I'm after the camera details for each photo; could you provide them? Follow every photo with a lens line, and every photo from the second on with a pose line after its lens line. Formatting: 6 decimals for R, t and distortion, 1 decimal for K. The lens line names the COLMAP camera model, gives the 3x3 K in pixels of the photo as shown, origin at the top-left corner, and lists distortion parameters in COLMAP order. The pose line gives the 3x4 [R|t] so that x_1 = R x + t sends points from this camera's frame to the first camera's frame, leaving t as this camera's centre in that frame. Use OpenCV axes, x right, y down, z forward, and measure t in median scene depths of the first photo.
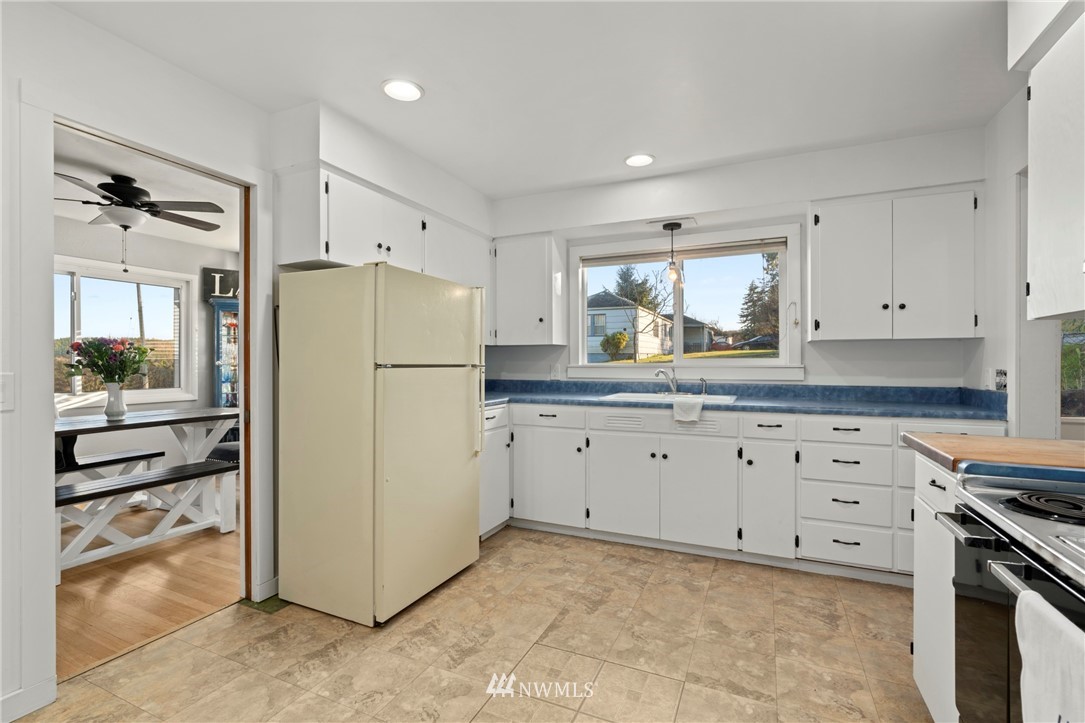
lens RADIAL K [[489.8, 0, 541.0], [0, 489.8, 363.5], [0, 0, 1]] dist [-0.011095, 0.002330]
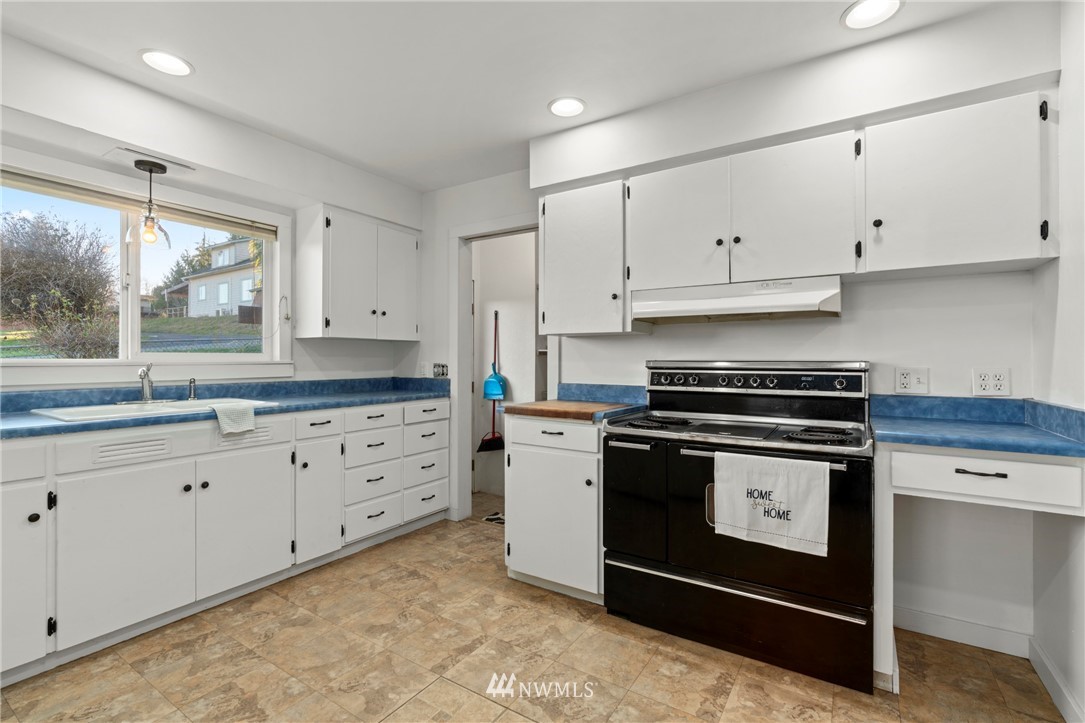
lens RADIAL K [[489.8, 0, 541.2], [0, 489.8, 358.4], [0, 0, 1]] dist [-0.011095, 0.002330]
pose [[0.147182, 0.002262, 0.989107, -0.432421], [0.003074, 0.999992, -0.002745, 0.002277], [-0.989105, 0.003445, 0.147173, 0.418835]]
